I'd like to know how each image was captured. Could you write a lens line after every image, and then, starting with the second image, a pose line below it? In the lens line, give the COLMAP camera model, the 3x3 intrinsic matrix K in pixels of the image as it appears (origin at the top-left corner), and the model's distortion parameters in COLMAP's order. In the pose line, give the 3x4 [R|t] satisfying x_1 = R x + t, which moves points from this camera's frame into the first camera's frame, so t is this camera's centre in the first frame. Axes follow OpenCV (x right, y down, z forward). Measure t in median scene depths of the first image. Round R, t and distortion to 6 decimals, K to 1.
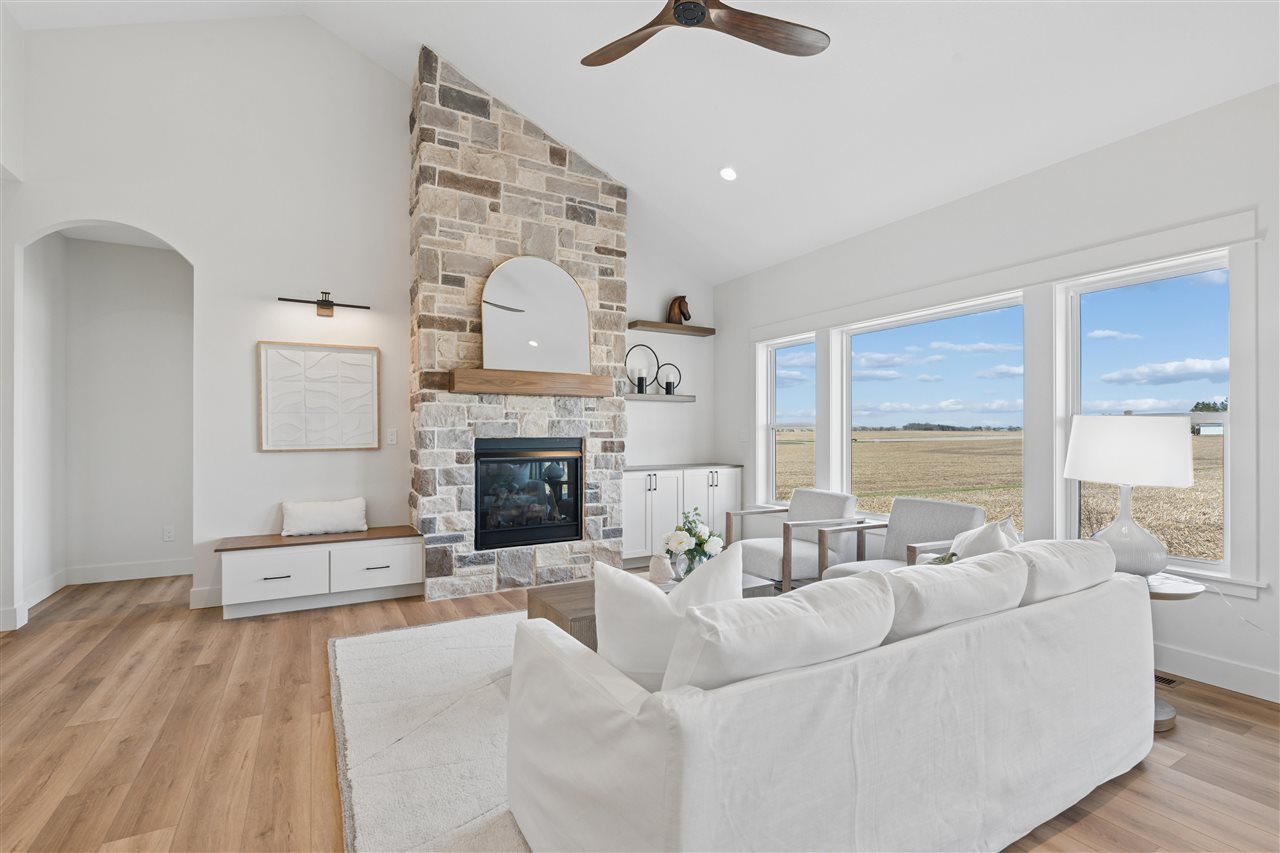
lens RADIAL K [[581.4, 0, 641.0], [0, 581.4, 431.3], [0, 0, 1]] dist [-0.000454, -0.000095]
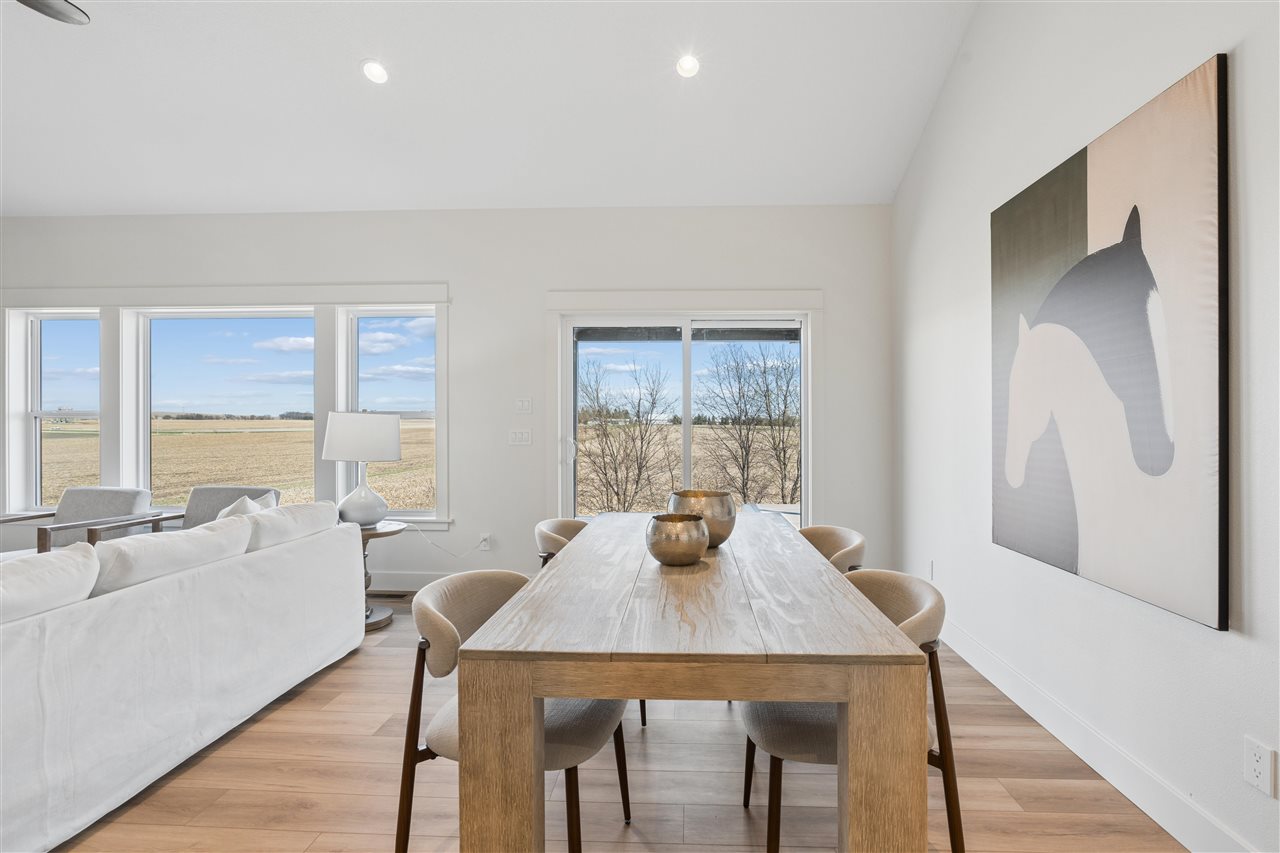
lens RADIAL K [[581.4, 0, 641.0], [0, 581.4, 431.3], [0, 0, 1]] dist [-0.000454, -0.000095]
pose [[0.545726, -0.005938, 0.837943, 0.023559], [-0.008117, 0.999891, 0.012372, -0.006781], [-0.837925, -0.013554, 0.545618, -0.406436]]
